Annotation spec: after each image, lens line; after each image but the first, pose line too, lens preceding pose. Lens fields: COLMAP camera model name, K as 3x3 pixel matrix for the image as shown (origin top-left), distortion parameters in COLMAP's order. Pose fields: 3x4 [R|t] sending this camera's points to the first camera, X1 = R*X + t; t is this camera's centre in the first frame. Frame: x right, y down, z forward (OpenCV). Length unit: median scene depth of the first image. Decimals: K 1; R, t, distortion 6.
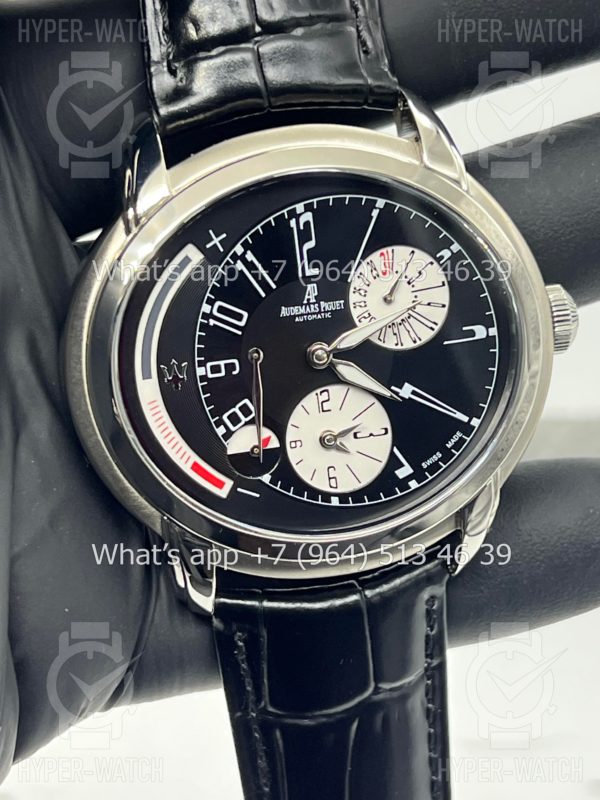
lens RADIAL K [[1880.8, 0, 306.6], [0, 1880.8, 408.1], [0, 0, 1]] dist [0.205085, 0.000000]
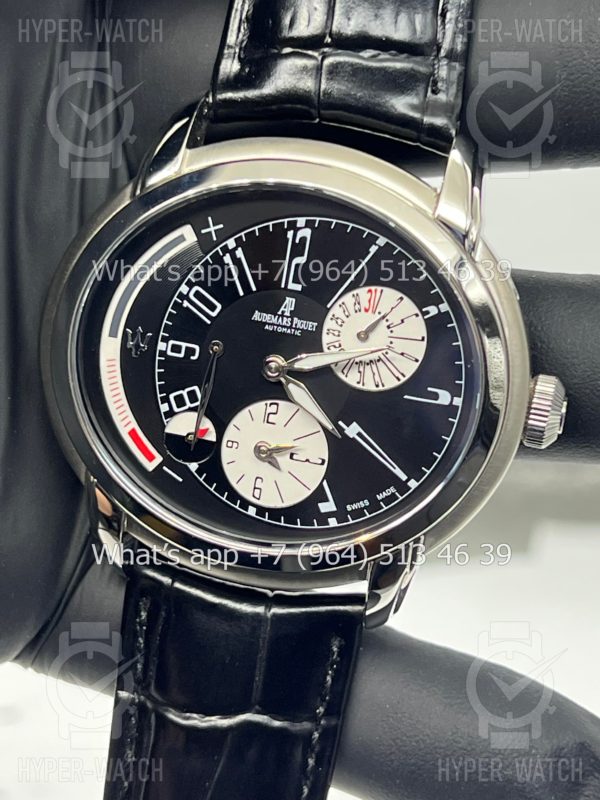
lens RADIAL K [[1880.8, 0, 292.5], [0, 1880.8, 391.2], [0, 0, 1]] dist [0.205085, 0.000000]
pose [[0.893641, 0.315804, -0.318864, 0.335292], [-0.309992, 0.948139, 0.070263, -0.088715], [0.324516, 0.036055, 0.945193, 0.056037]]
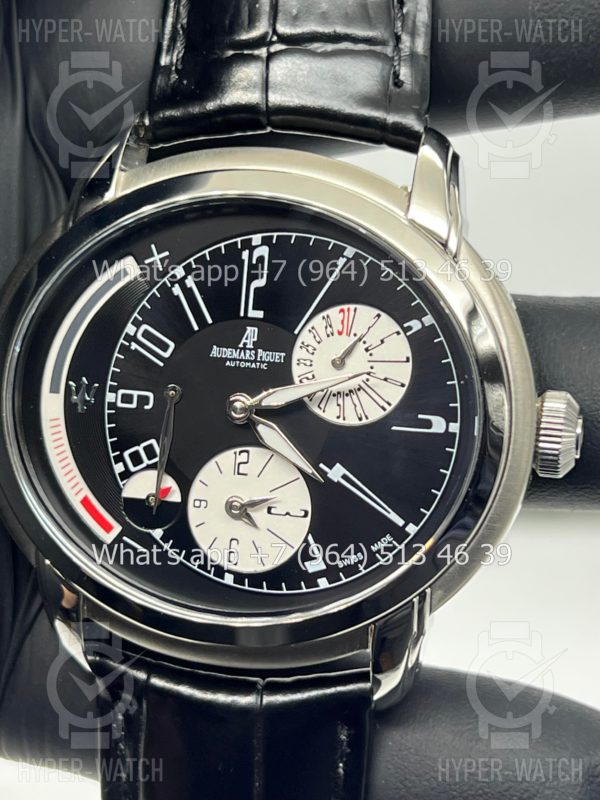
lens RADIAL K [[1880.8, 0, 284.0], [0, 1880.8, 391.8], [0, 0, 1]] dist [0.205085, 0.000000]
pose [[0.906451, 0.203172, -0.370226, 0.341369], [-0.227667, 0.973463, -0.023197, -0.019830], [0.355688, 0.105315, 0.928652, 0.198304]]
